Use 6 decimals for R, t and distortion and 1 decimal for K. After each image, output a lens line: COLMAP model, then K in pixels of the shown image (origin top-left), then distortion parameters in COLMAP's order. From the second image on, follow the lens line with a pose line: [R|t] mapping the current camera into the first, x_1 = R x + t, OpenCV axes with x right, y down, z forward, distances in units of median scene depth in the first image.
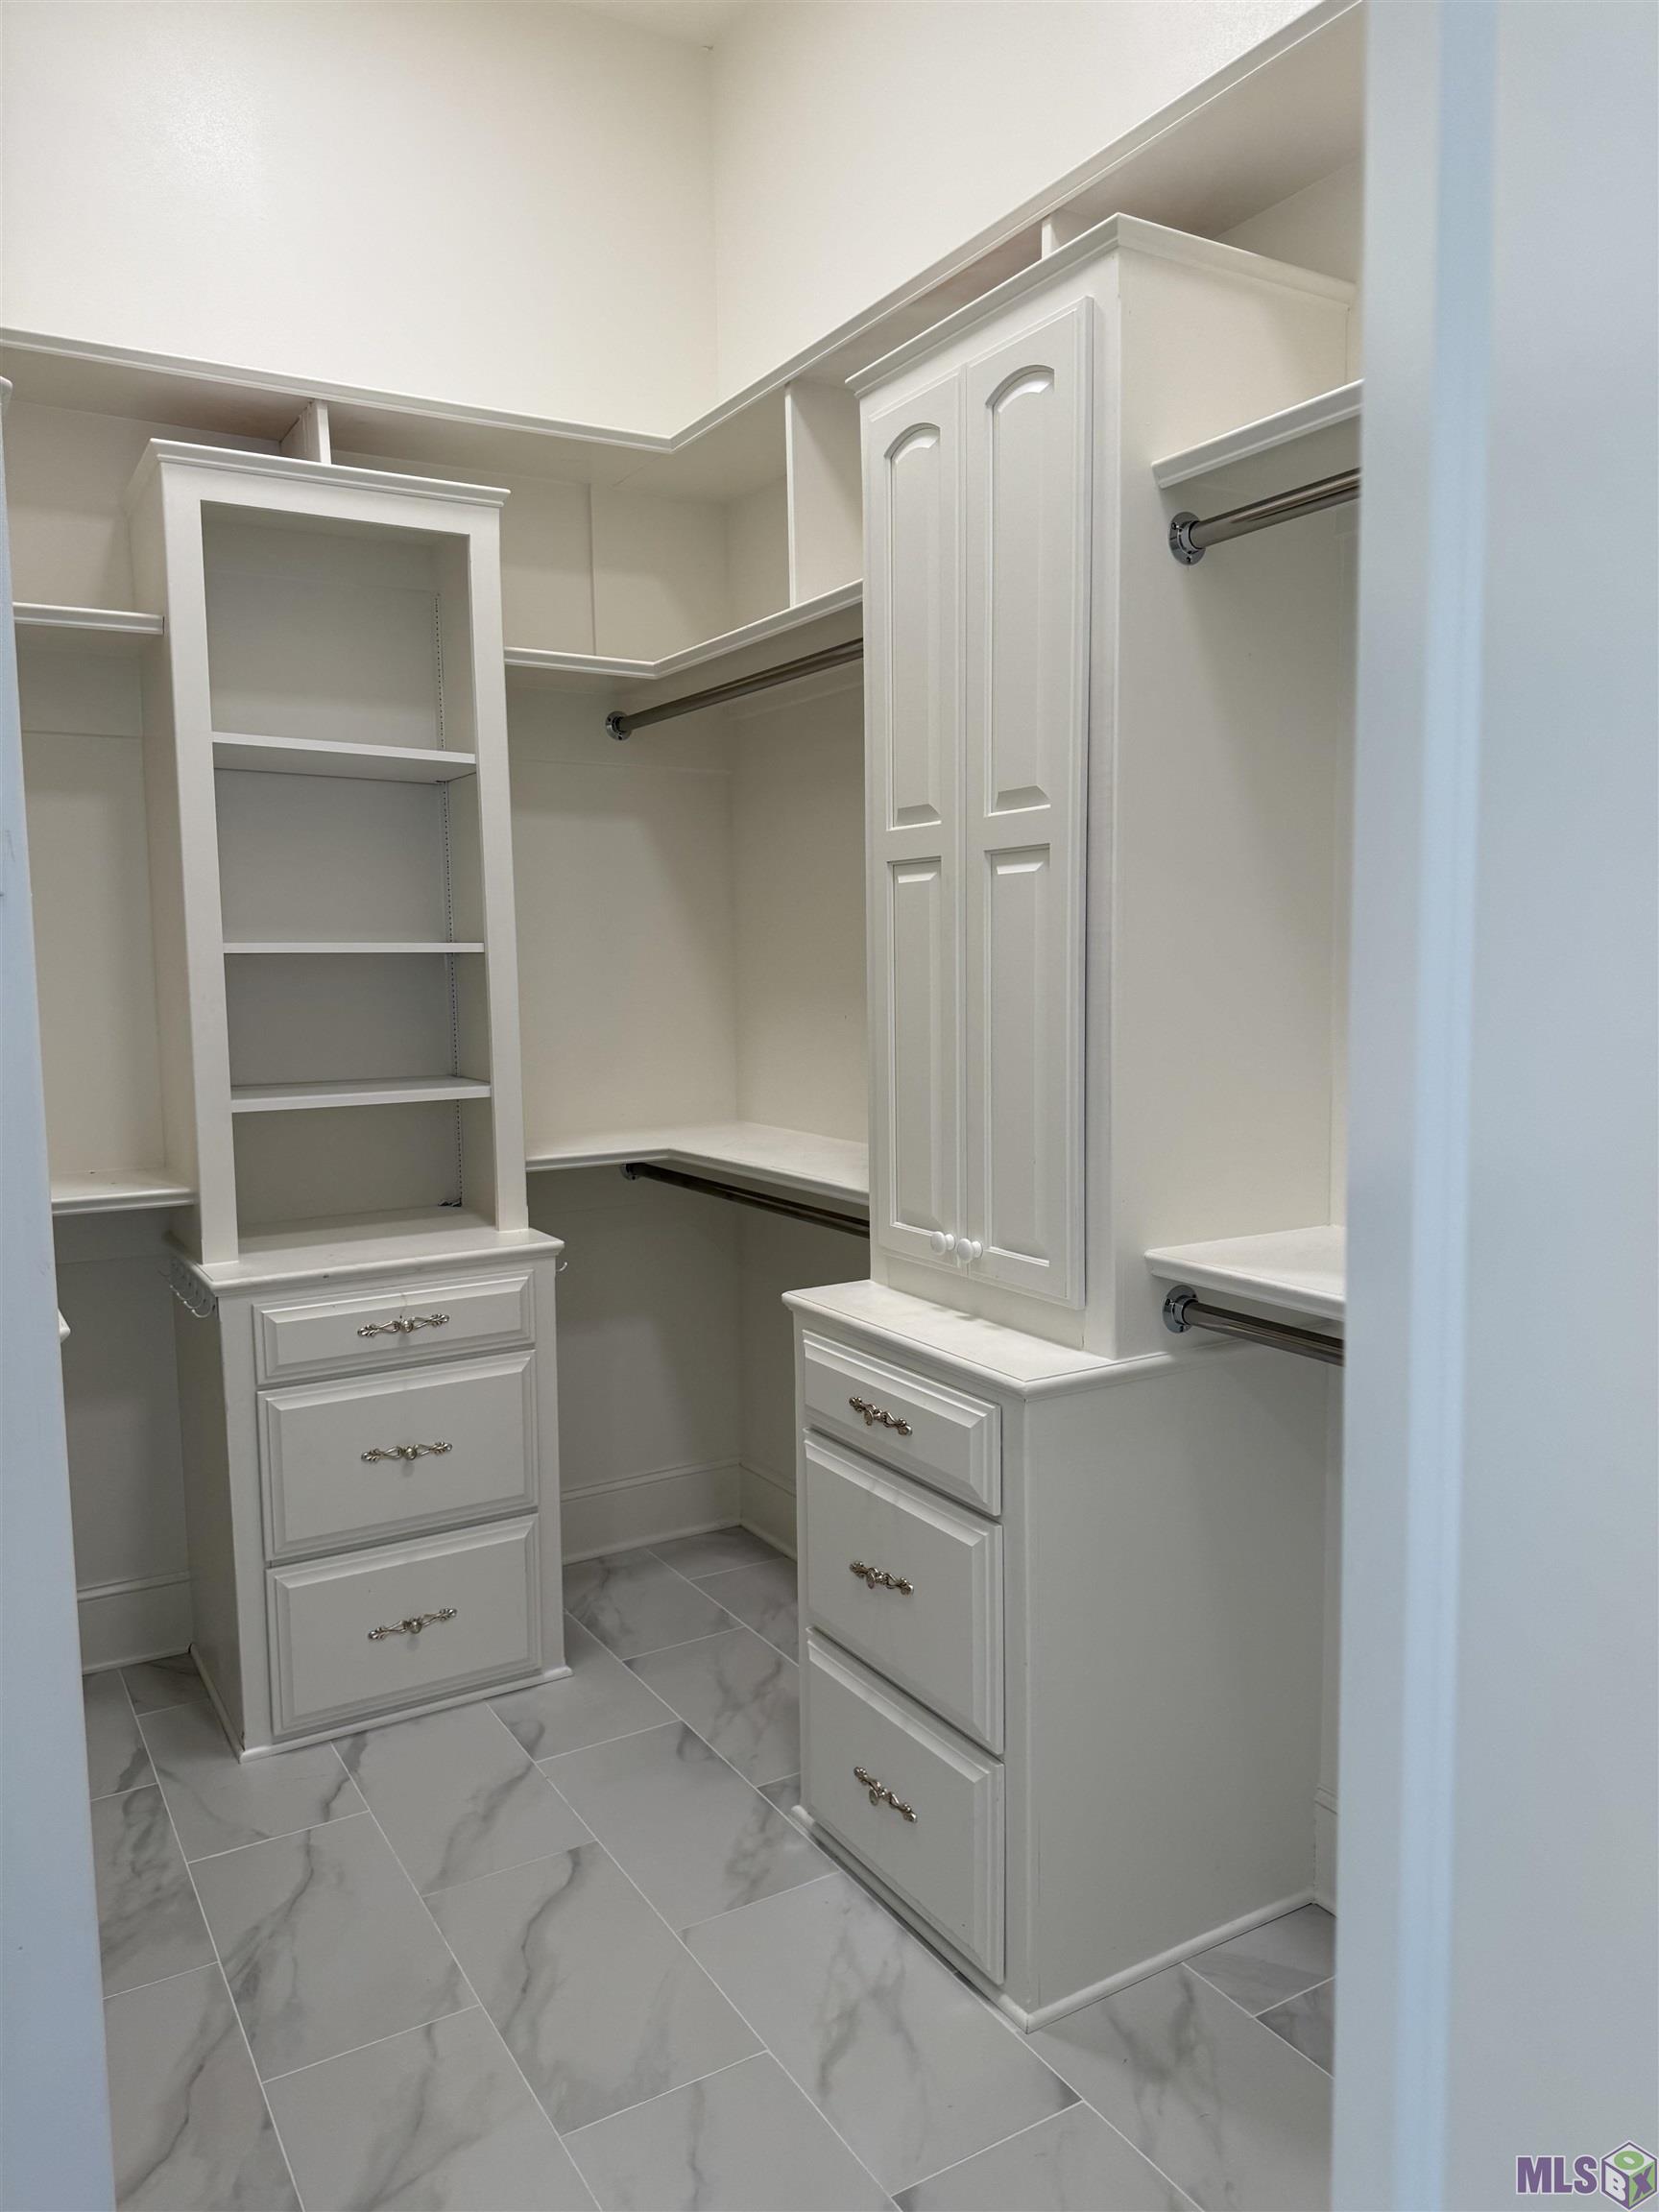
lens RADIAL K [[1554.6, 0, 838.5], [0, 1554.6, 1113.8], [0, 0, 1]] dist [0.044828, -0.065356]
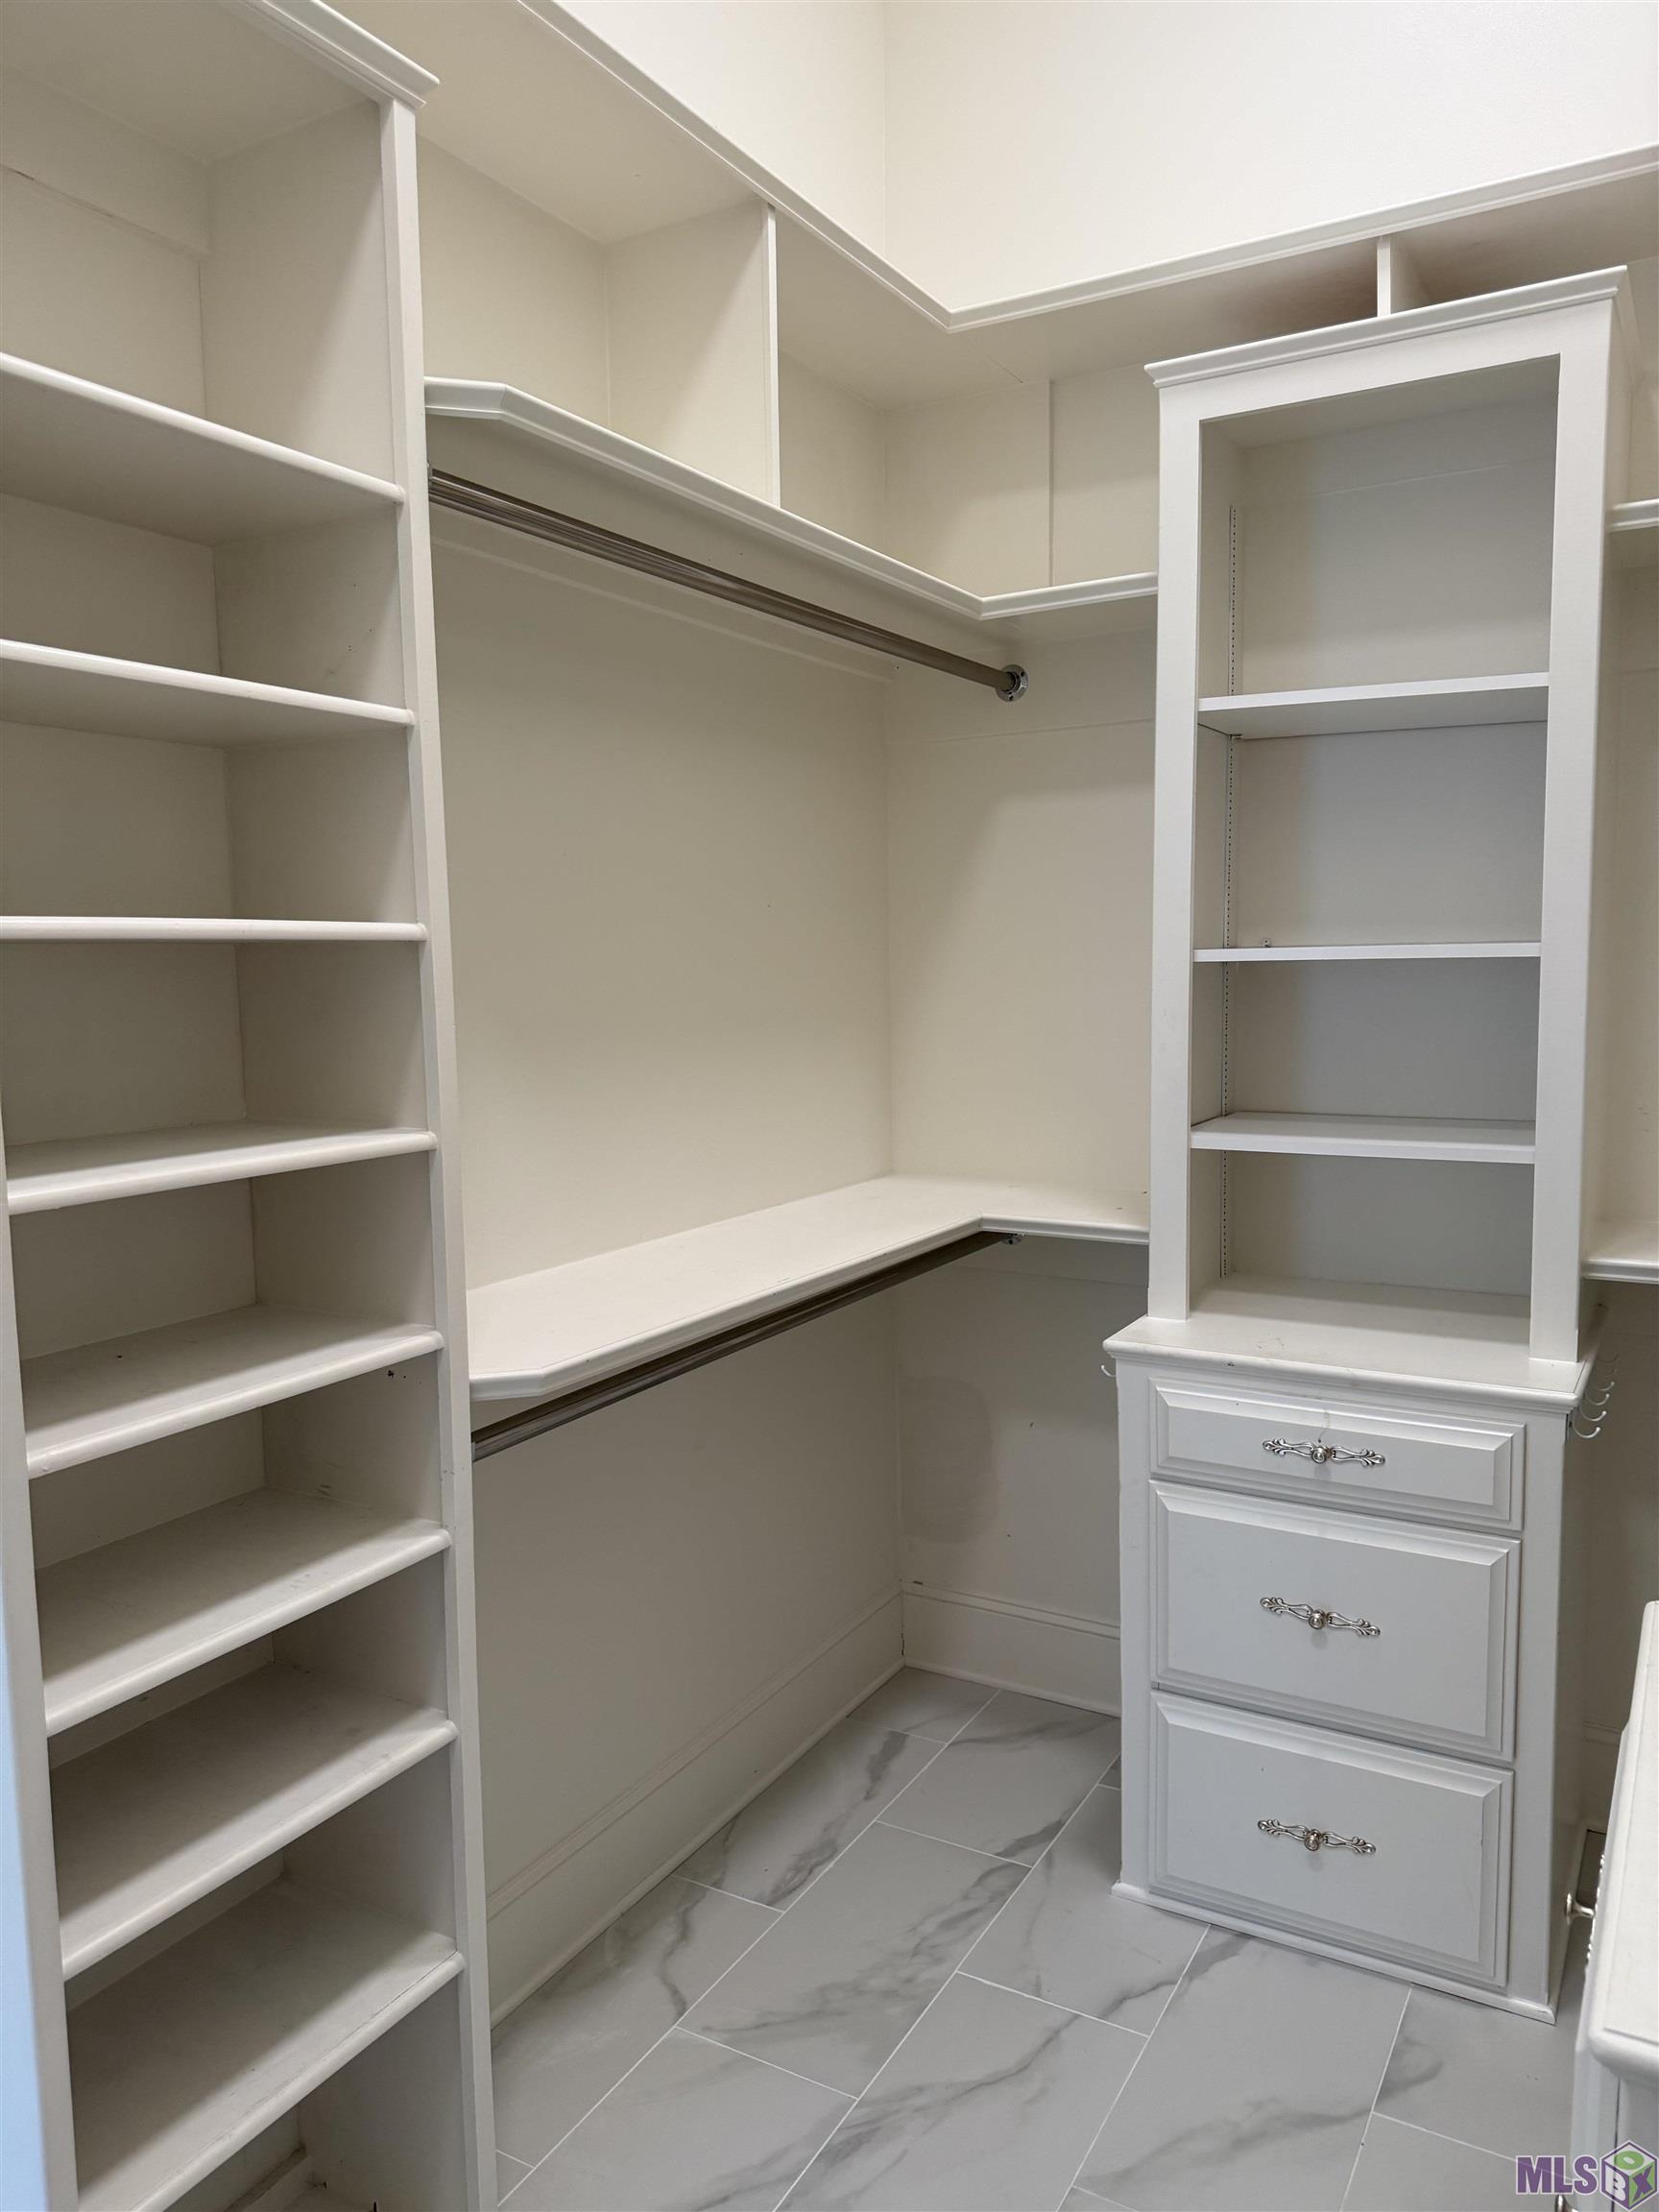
lens RADIAL K [[1554.6, 0, 838.5], [0, 1554.6, 1113.8], [0, 0, 1]] dist [0.044828, -0.065356]
pose [[0.485563, 0.095506, -0.868969, 0.257675], [-0.079054, 0.994739, 0.065155, -0.060326], [0.870620, 0.037058, 0.490558, 0.425492]]
